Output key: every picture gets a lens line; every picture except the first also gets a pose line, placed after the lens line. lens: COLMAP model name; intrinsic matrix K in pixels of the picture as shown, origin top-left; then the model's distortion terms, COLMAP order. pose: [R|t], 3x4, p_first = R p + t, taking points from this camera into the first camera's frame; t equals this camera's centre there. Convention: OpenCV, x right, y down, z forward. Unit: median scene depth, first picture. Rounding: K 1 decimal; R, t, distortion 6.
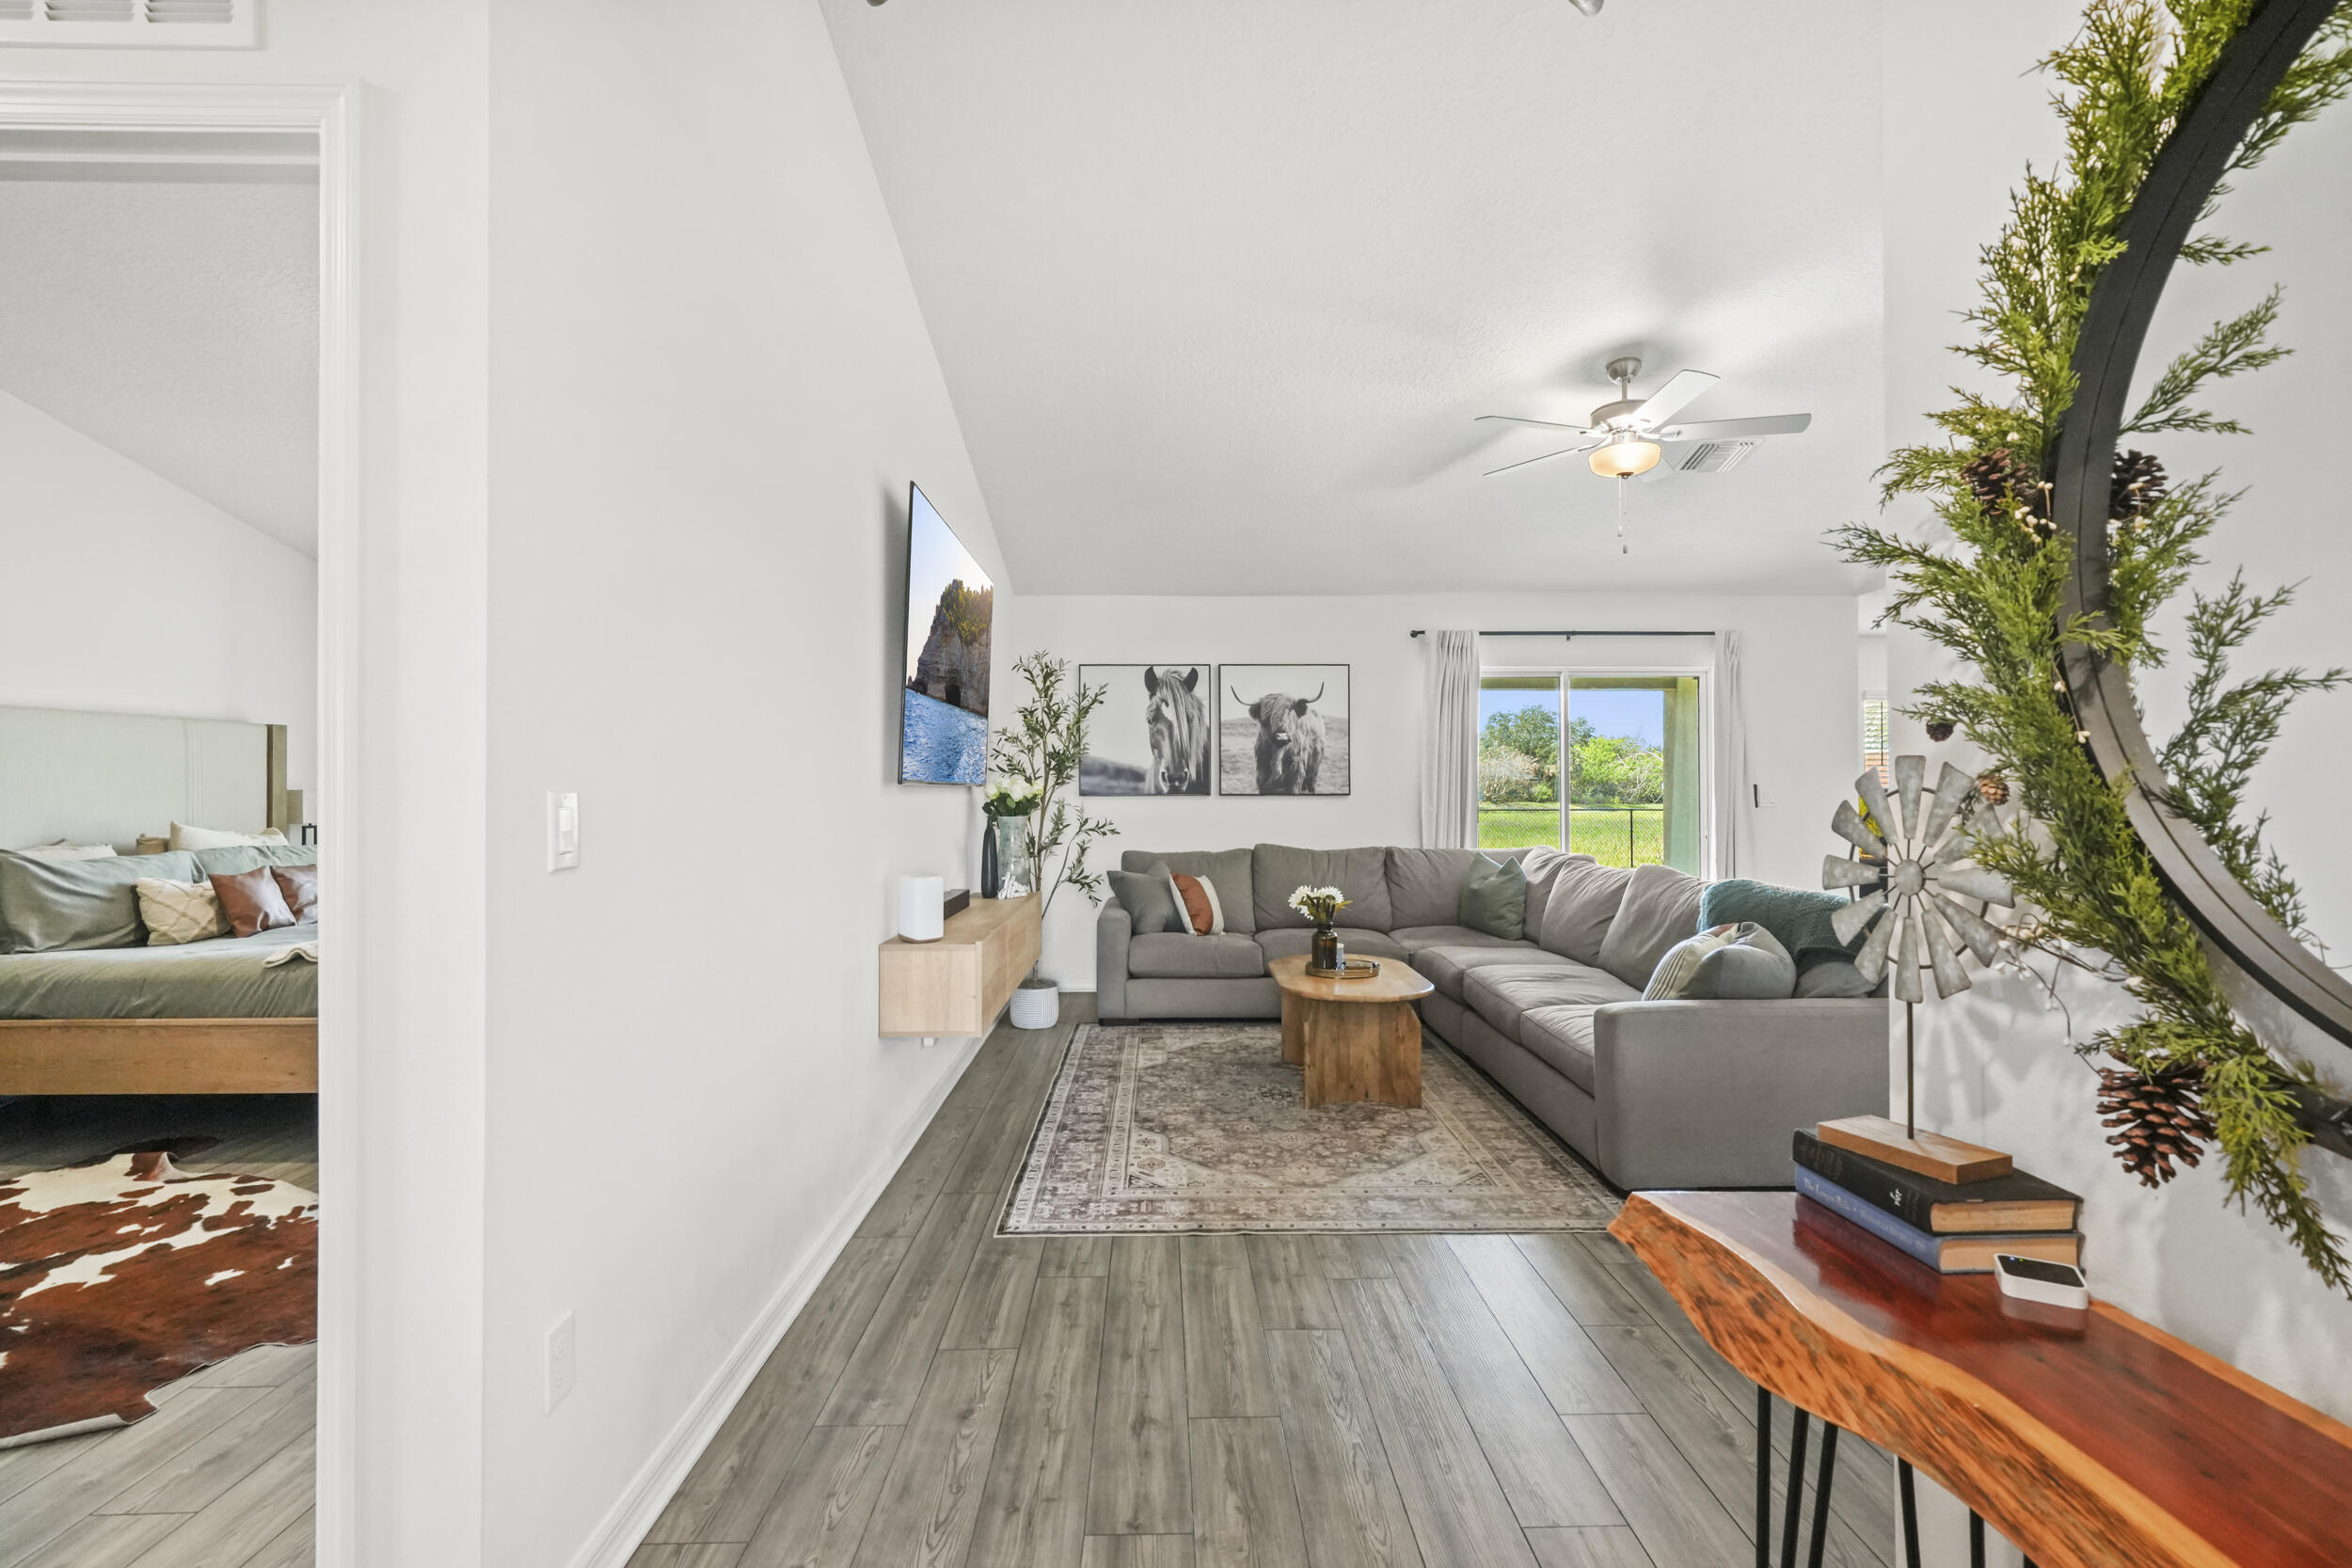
lens RADIAL K [[1097.4, 0, 1181.8], [0, 1097.4, 777.1], [0, 0, 1]] dist [0.000385, -0.000266]
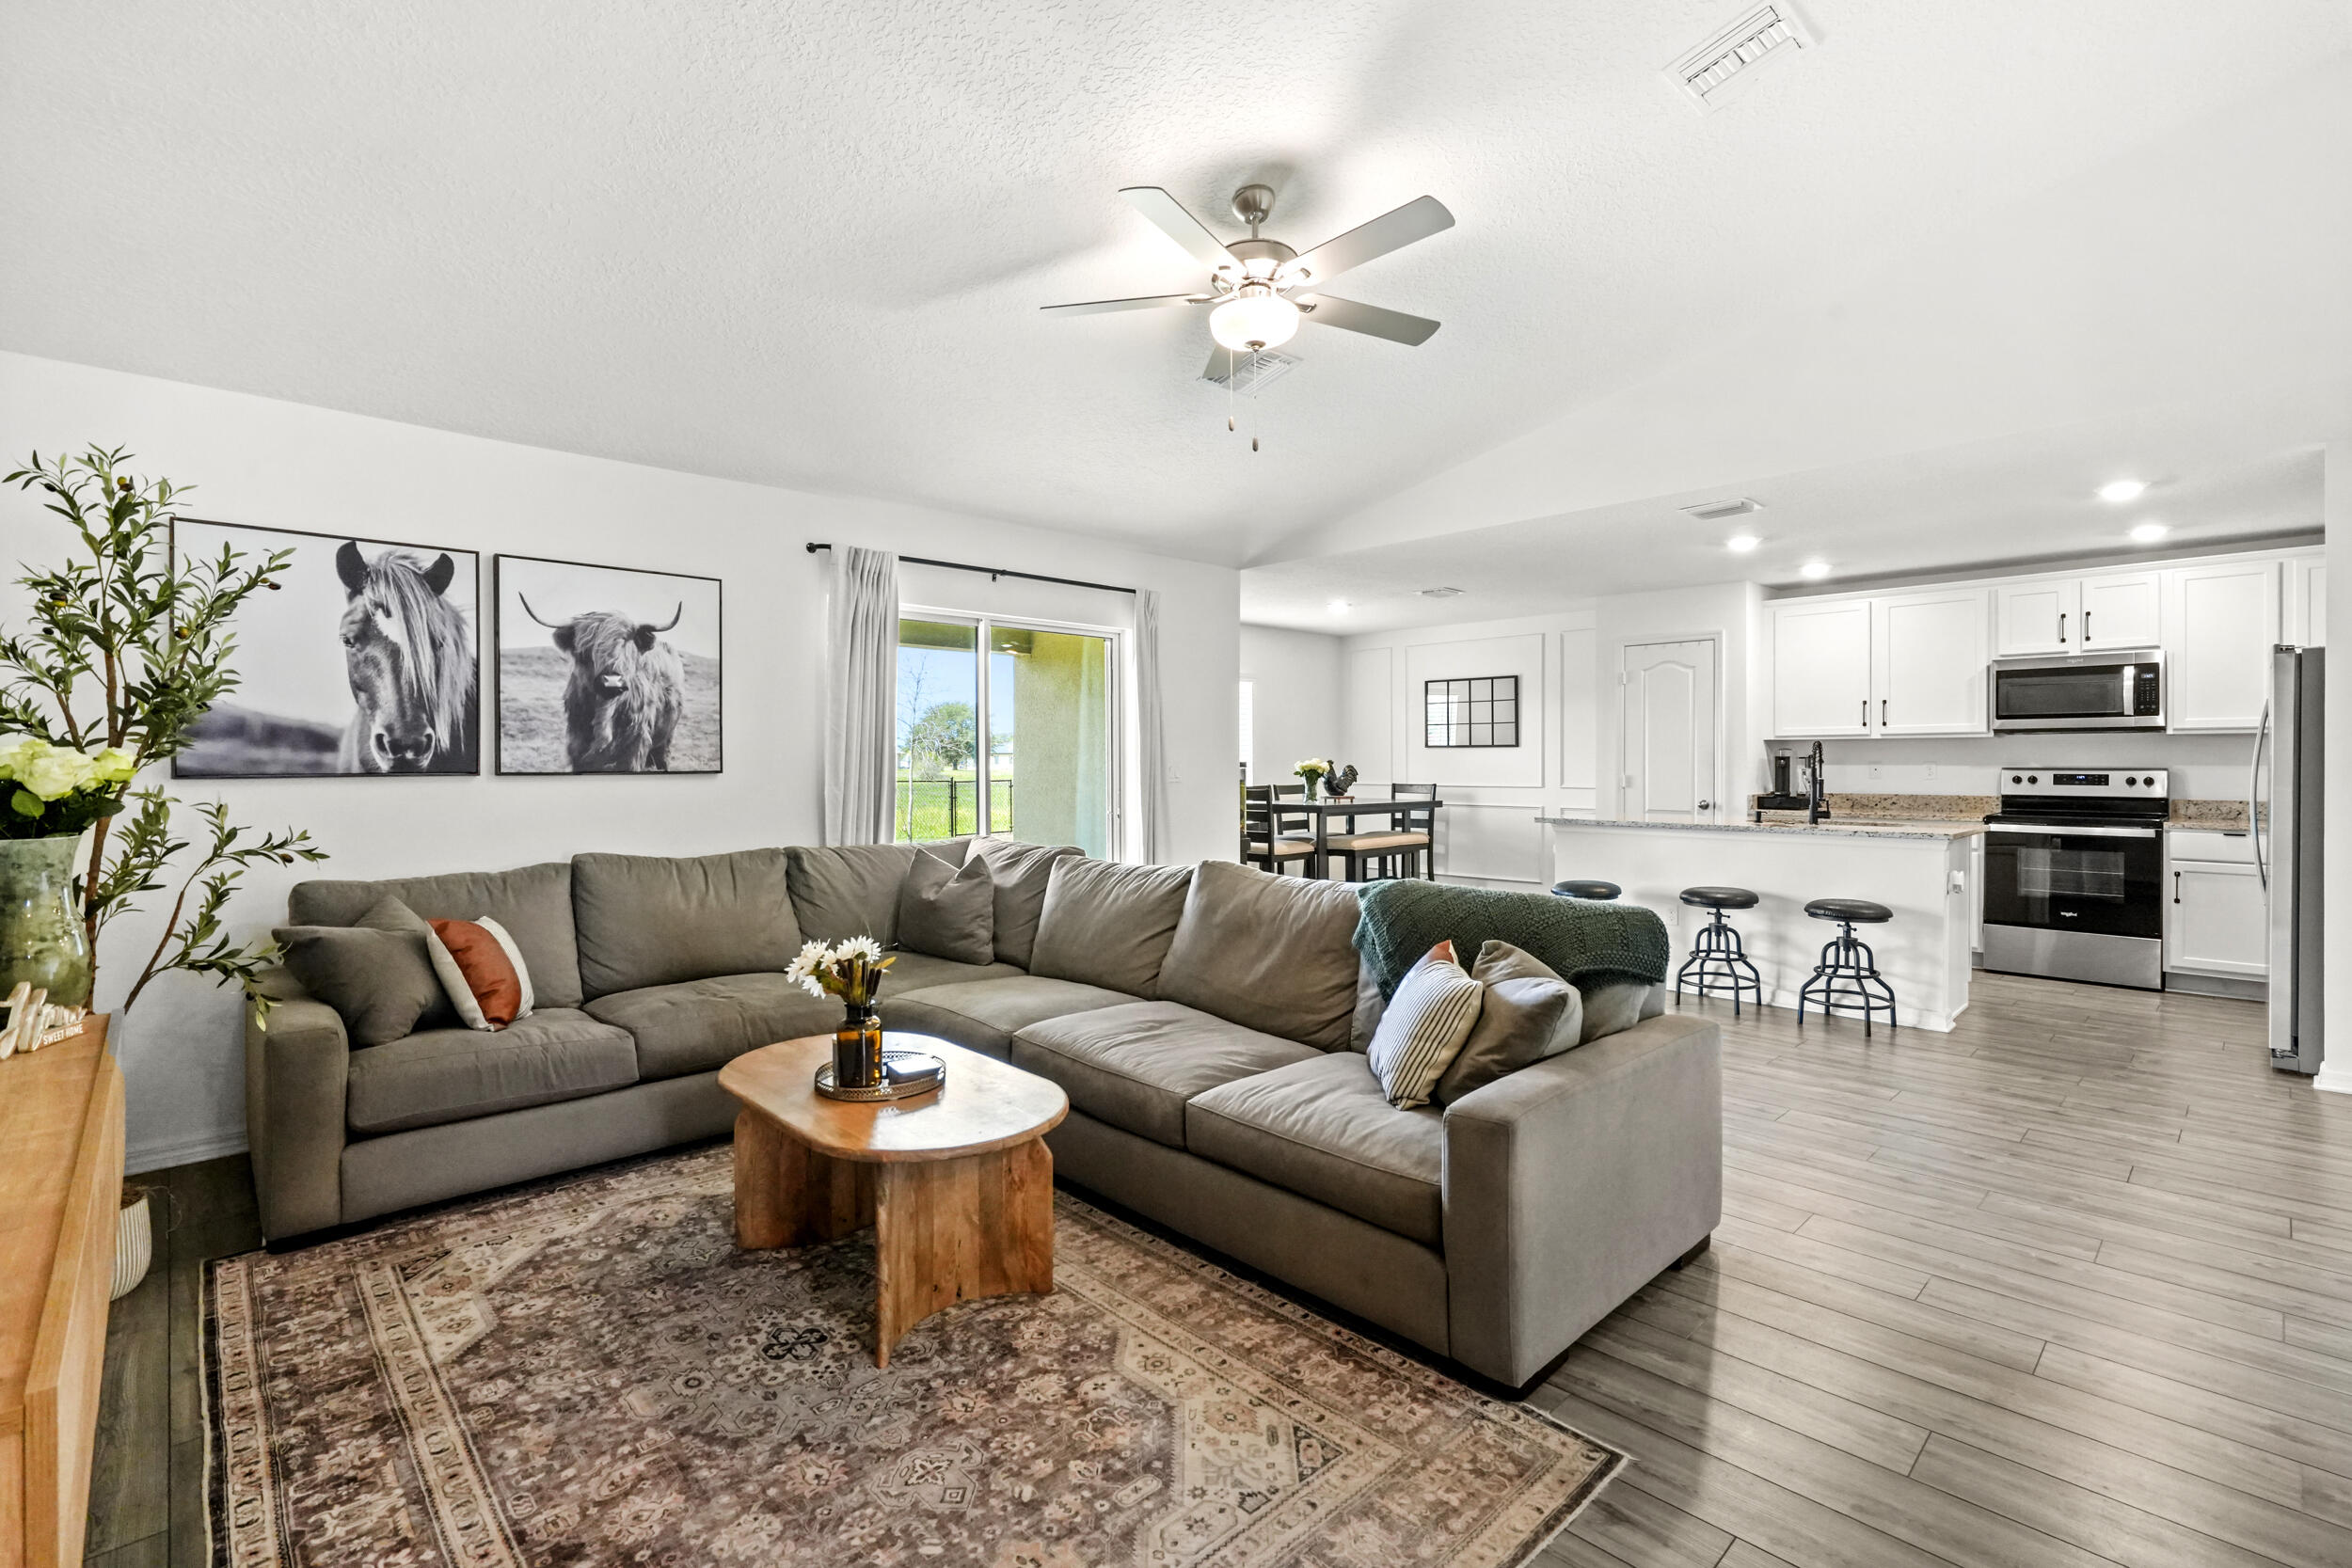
lens RADIAL K [[1052.8, 0, 1173.5], [0, 1052.8, 766.0], [0, 0, 1]] dist [-0.002496, 0.000517]
pose [[0.737003, -0.003484, 0.675881, -0.083499], [-0.008319, 0.999864, 0.014225, 0.000560], [-0.675839, -0.016106, 0.736874, 0.346960]]
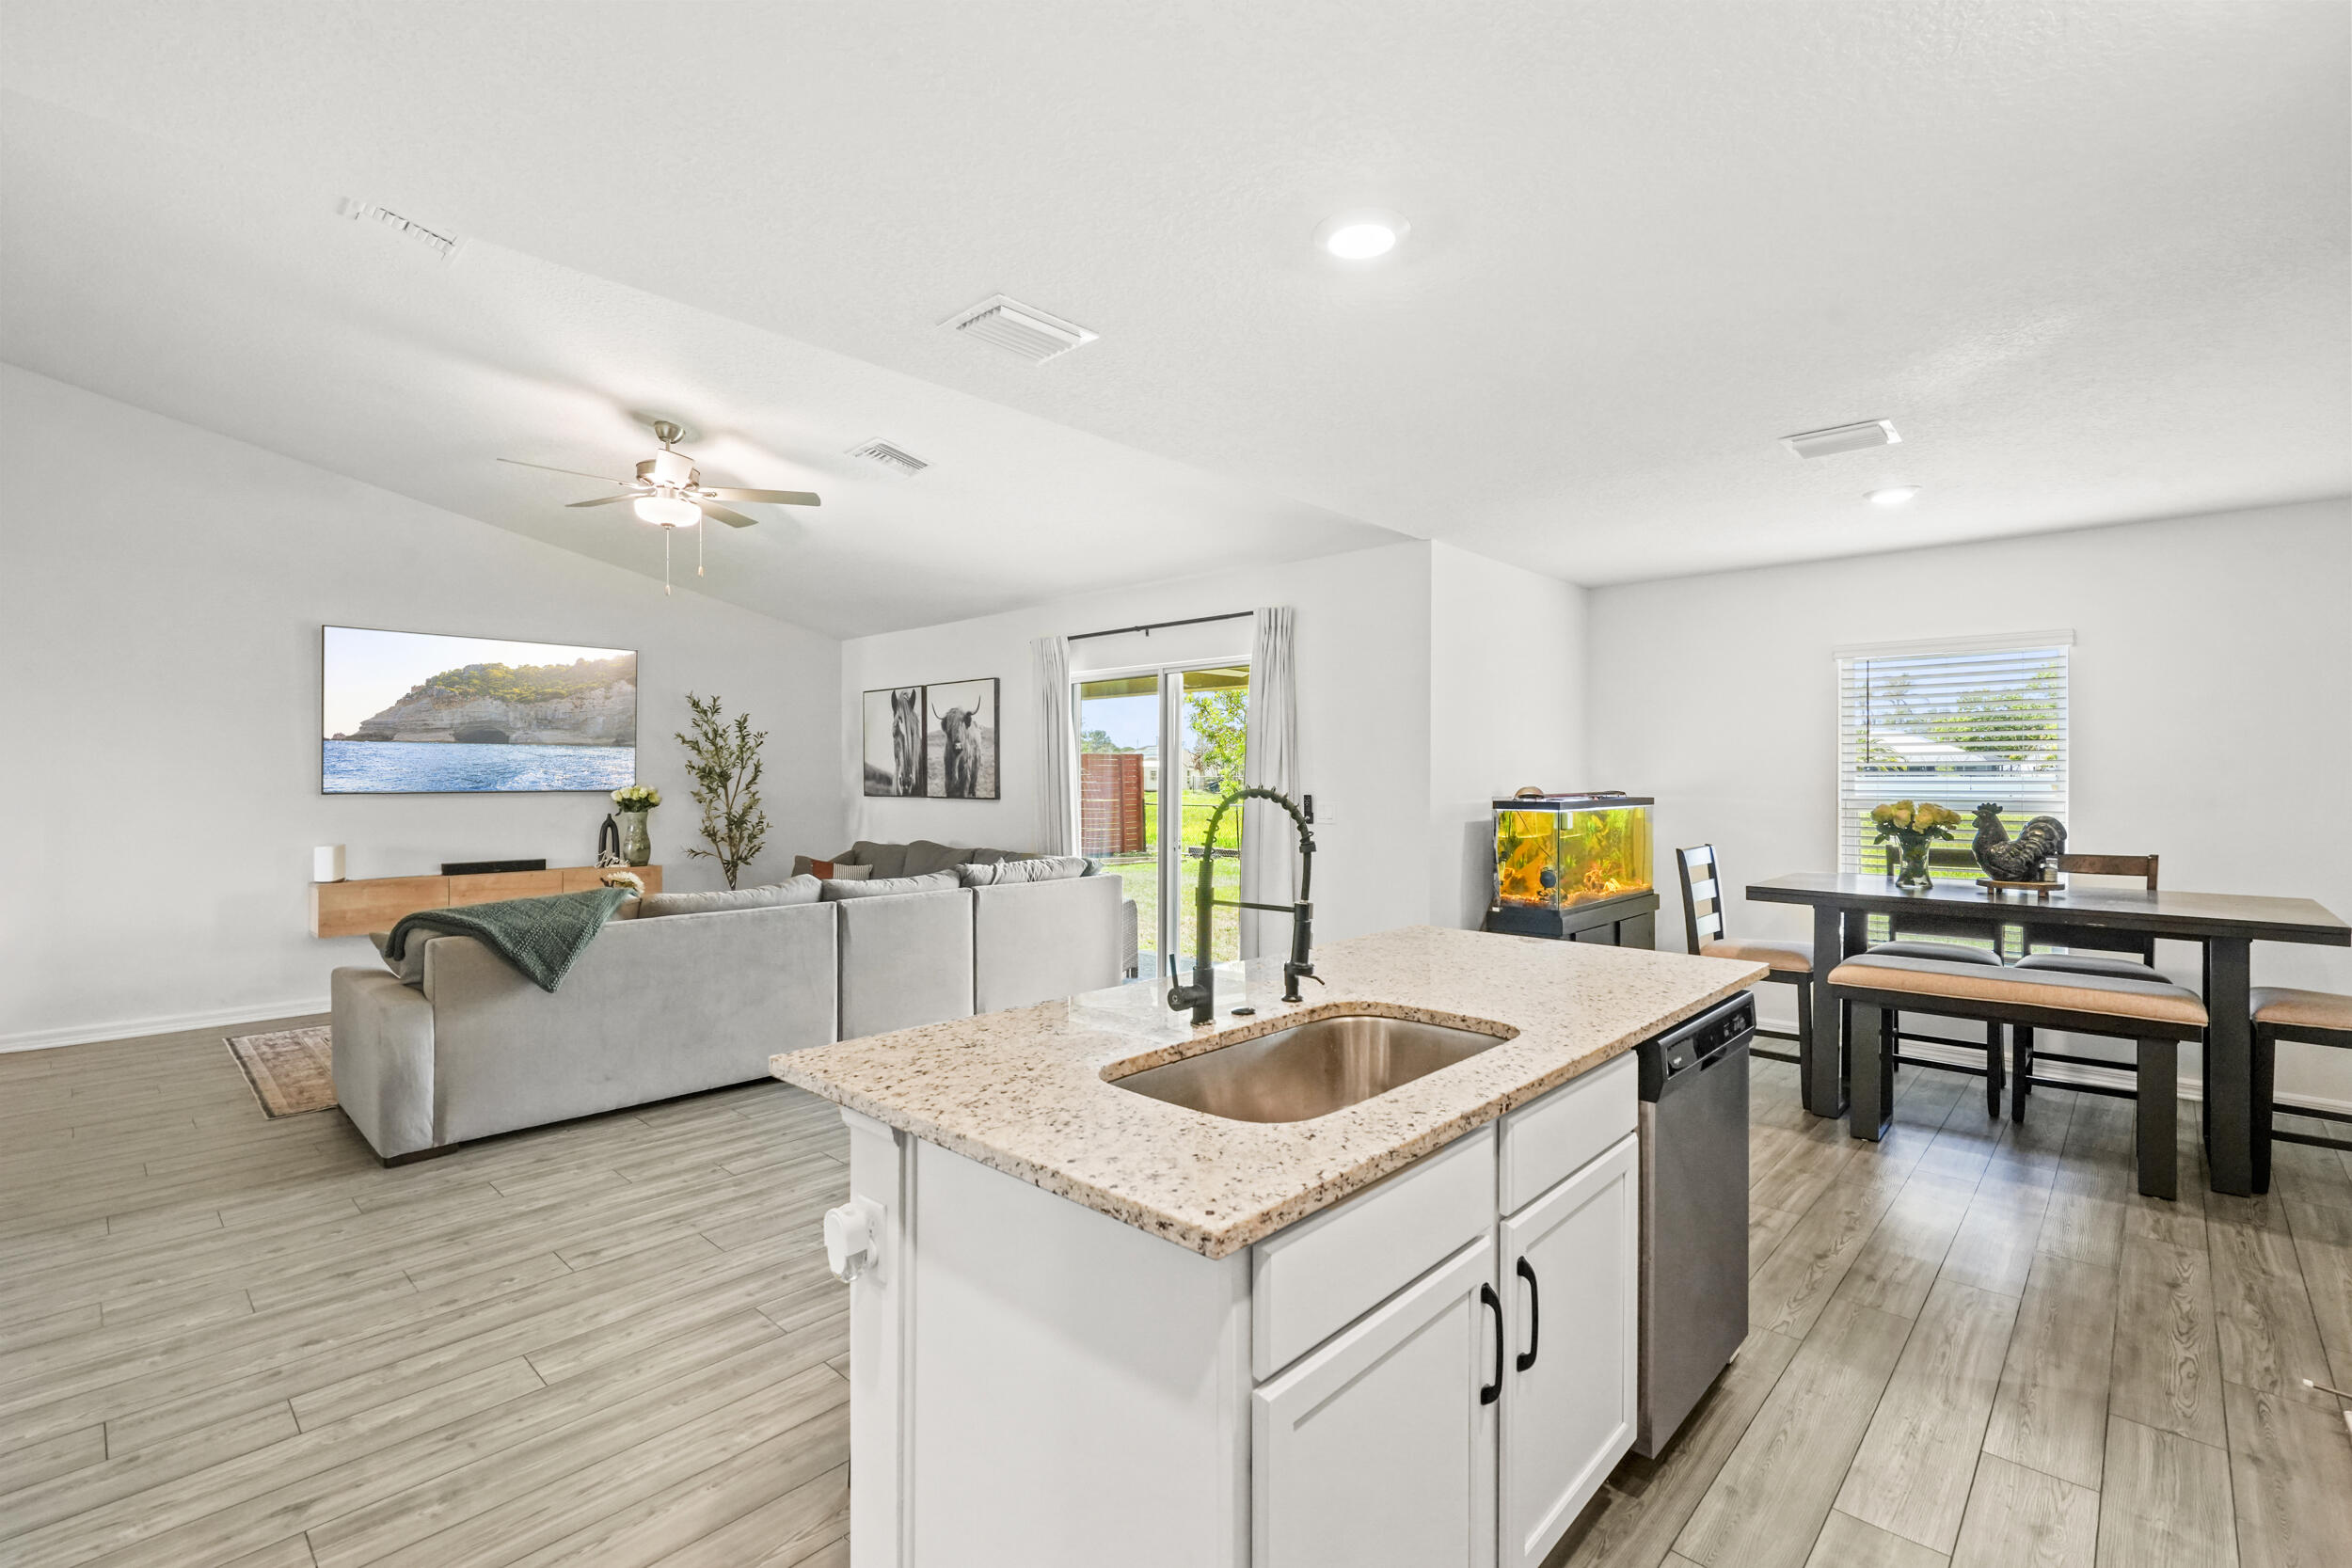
lens RADIAL K [[1046.3, 0, 1183.4], [0, 1046.3, 774.3], [0, 0, 1]] dist [-0.000365, 0.000308]
pose [[0.720190, 0.000689, -0.693776, 1.039540], [0.009053, 0.999905, 0.010390, -0.017729], [0.693717, -0.013763, 0.720116, 0.403395]]
